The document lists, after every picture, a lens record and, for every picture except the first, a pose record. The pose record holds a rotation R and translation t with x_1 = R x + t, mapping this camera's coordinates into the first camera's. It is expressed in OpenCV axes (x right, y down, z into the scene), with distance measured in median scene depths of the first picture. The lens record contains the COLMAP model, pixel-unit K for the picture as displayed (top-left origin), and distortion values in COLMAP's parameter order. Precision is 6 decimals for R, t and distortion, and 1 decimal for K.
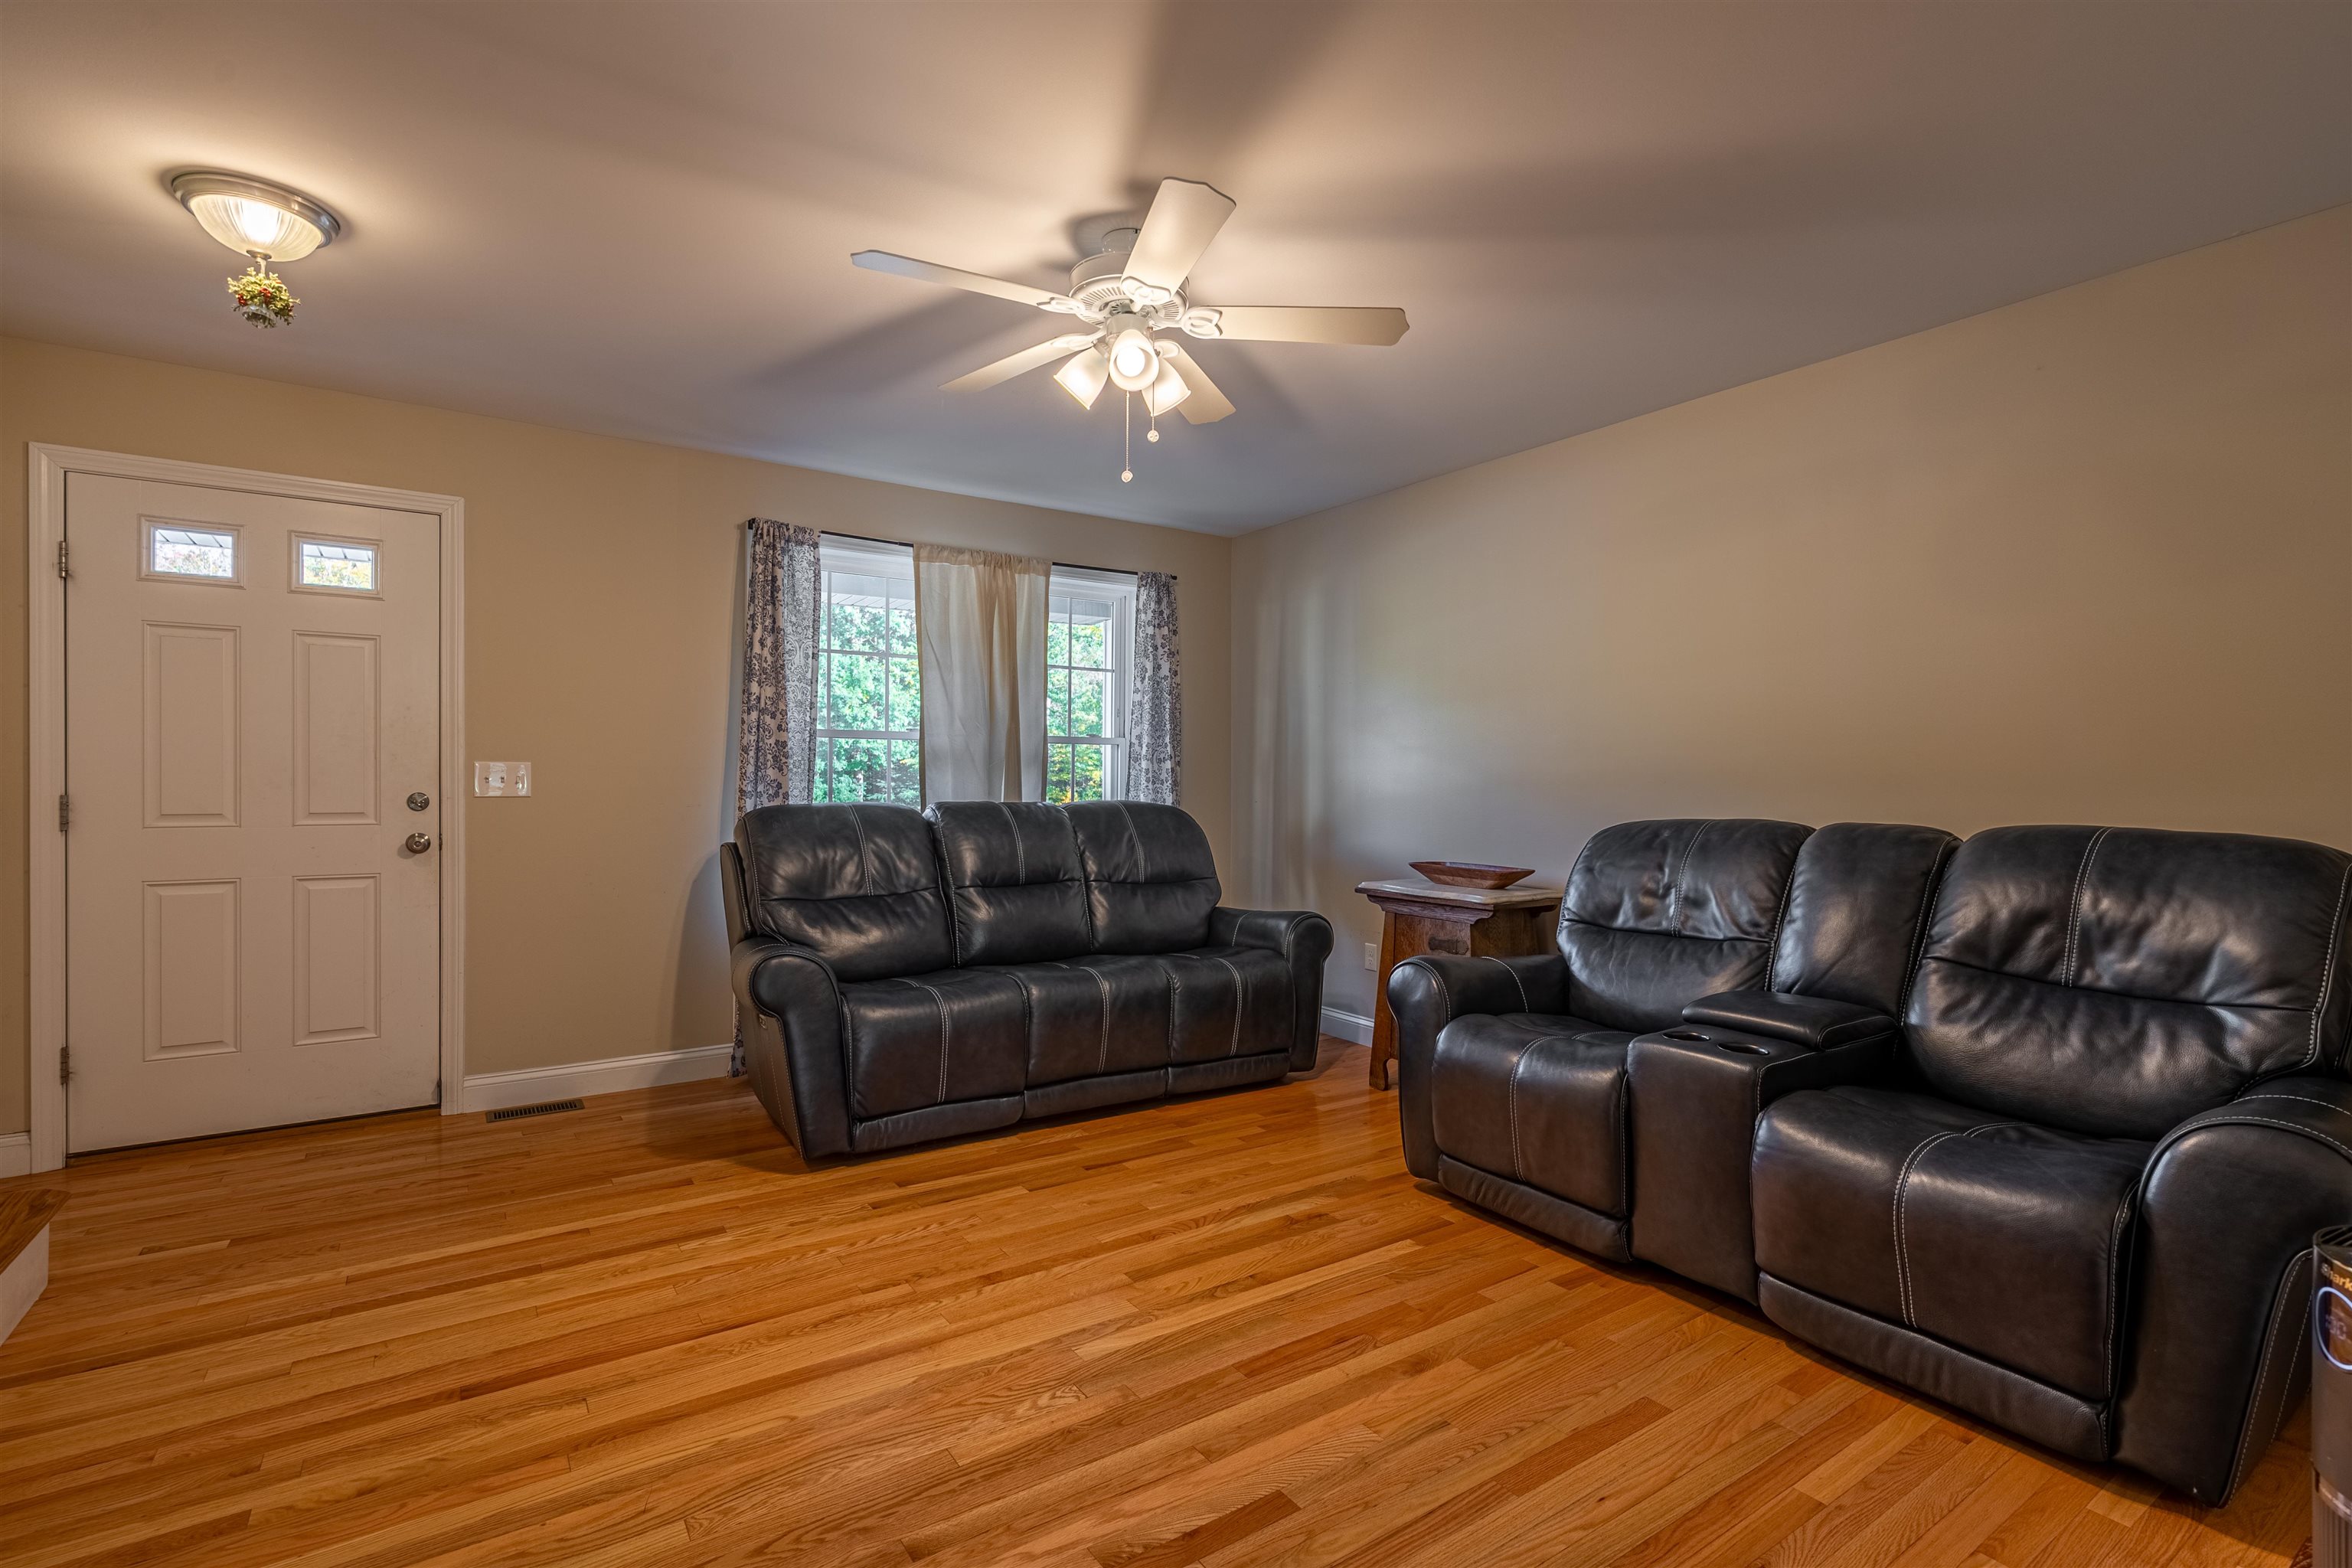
lens RADIAL K [[1067.9, 0, 1166.5], [0, 1067.9, 785.6], [0, 0, 1]] dist [-0.002459, 0.000361]
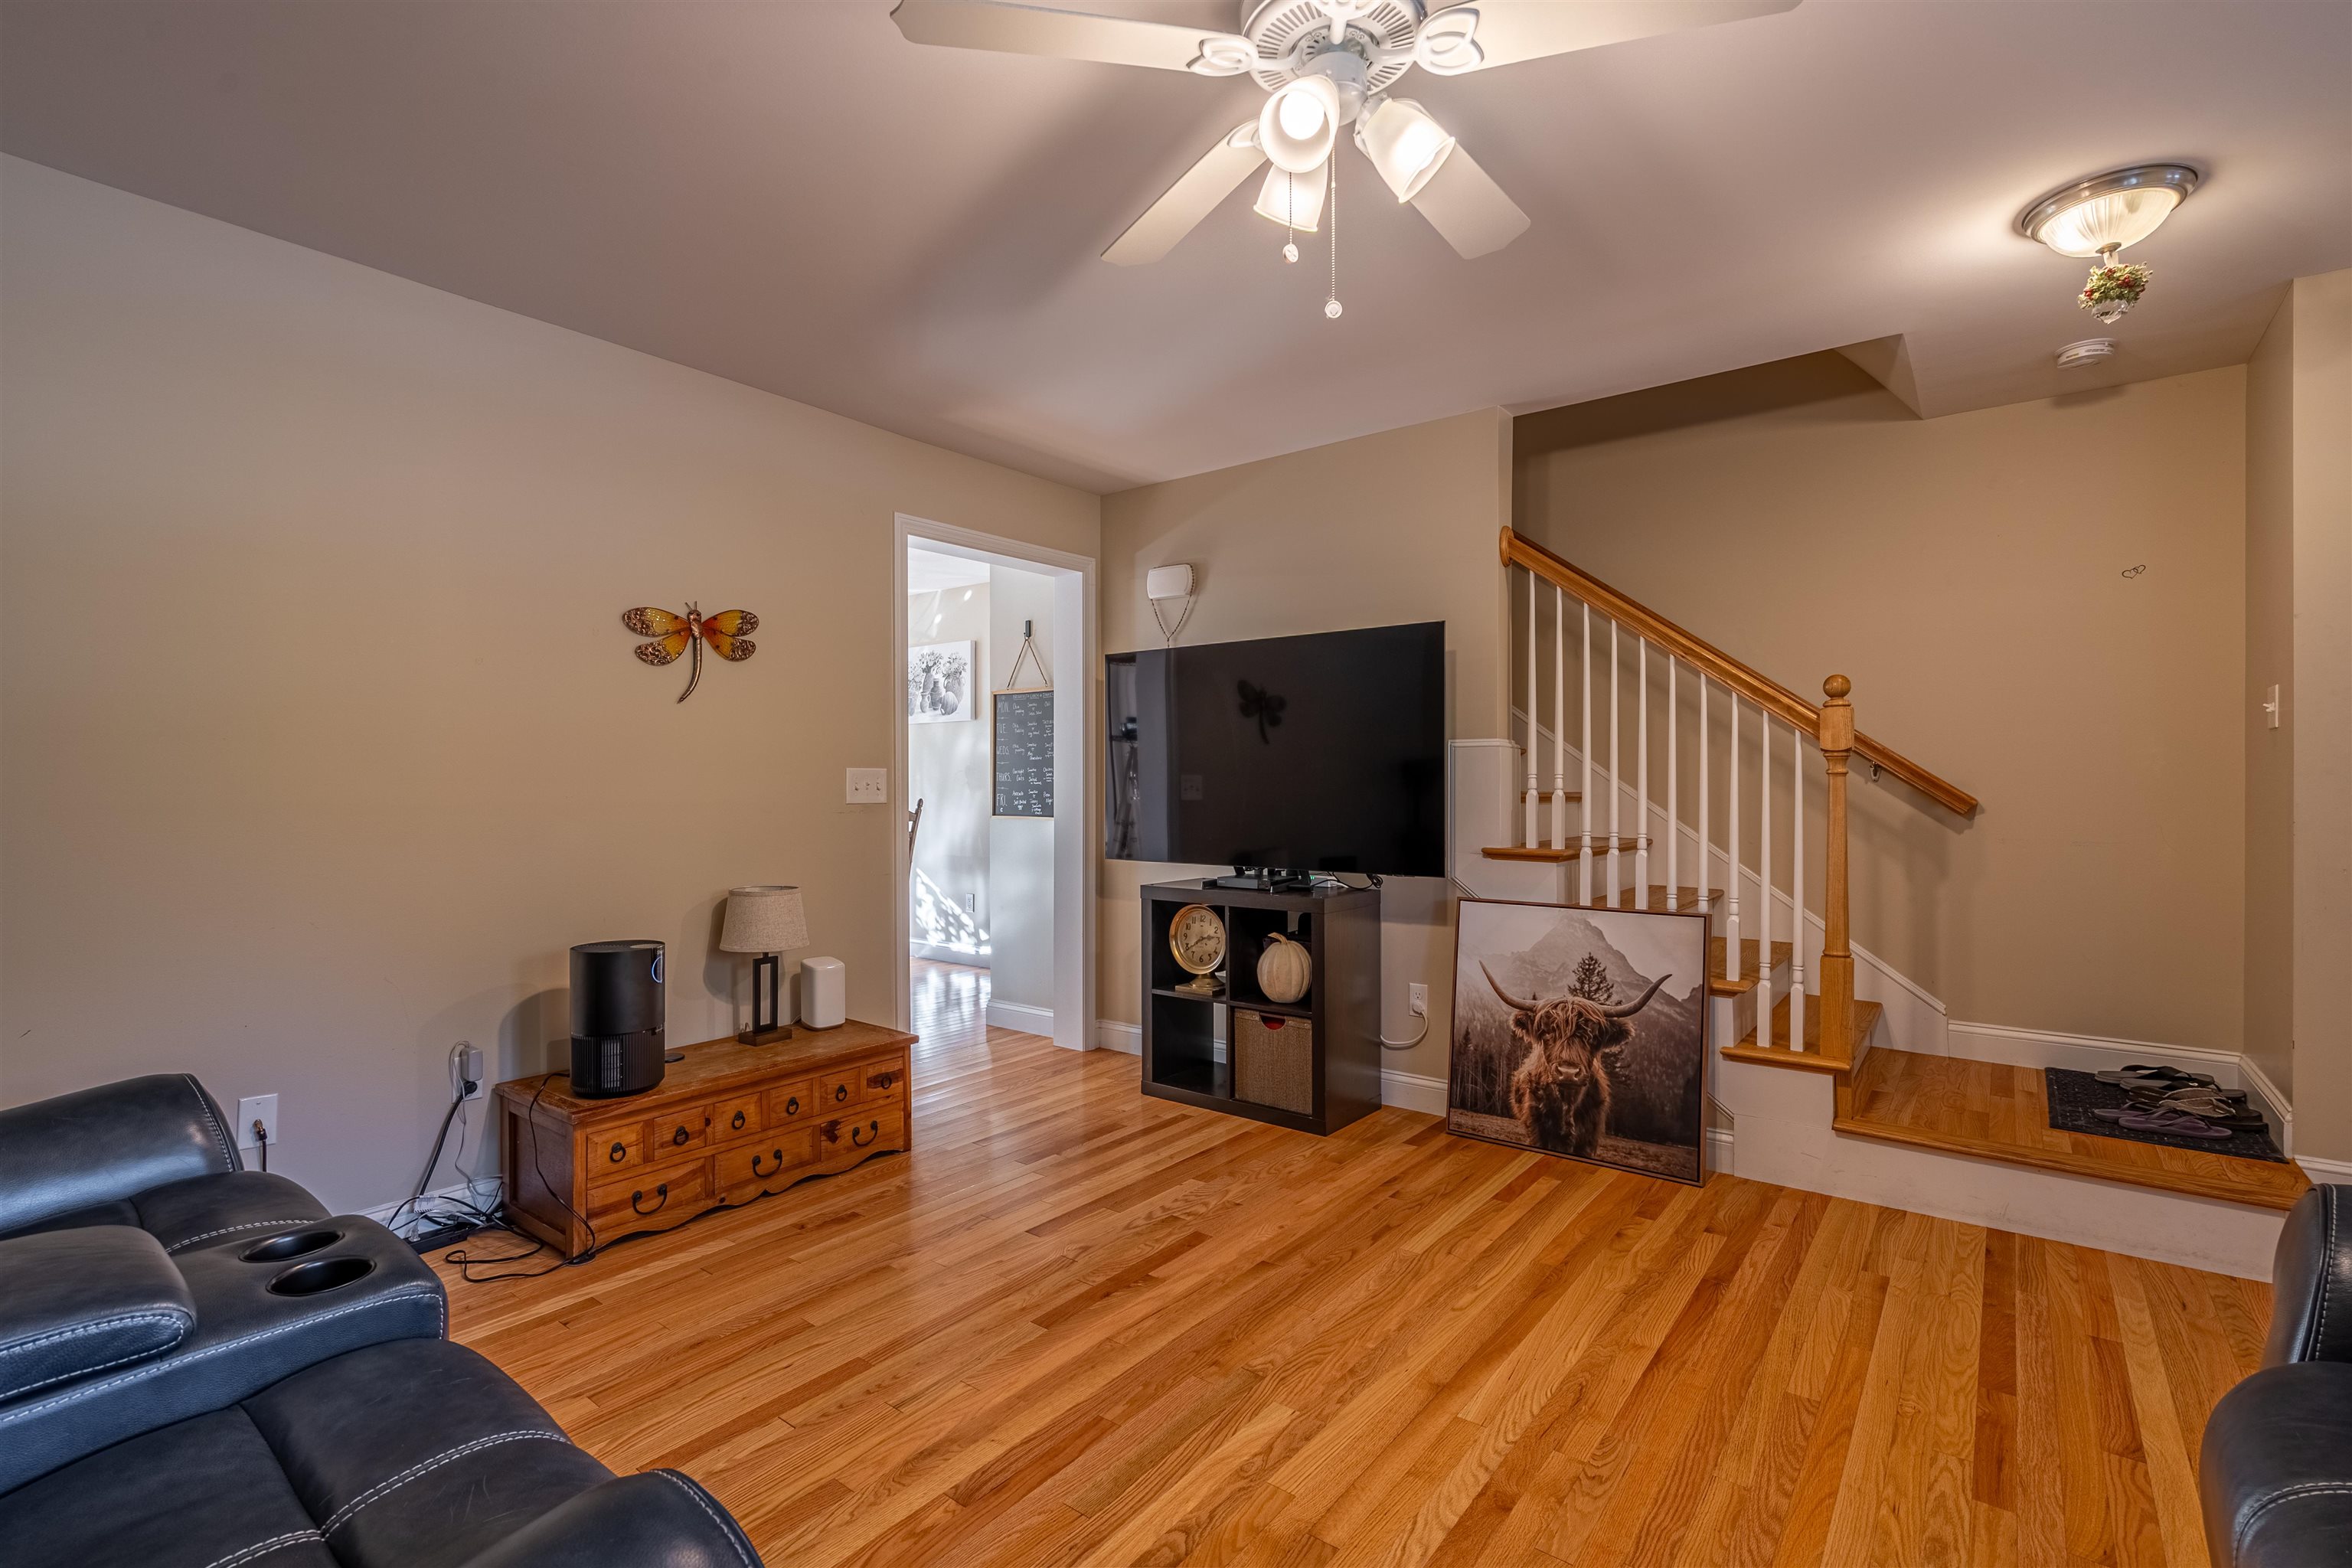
lens RADIAL K [[1067.9, 0, 1166.5], [0, 1067.9, 785.6], [0, 0, 1]] dist [-0.002459, 0.000361]
pose [[-0.950861, -0.001374, -0.309615, 0.301692], [-0.002143, 0.999995, 0.002144, -0.002158], [0.309611, 0.002702, -0.950860, 1.850656]]
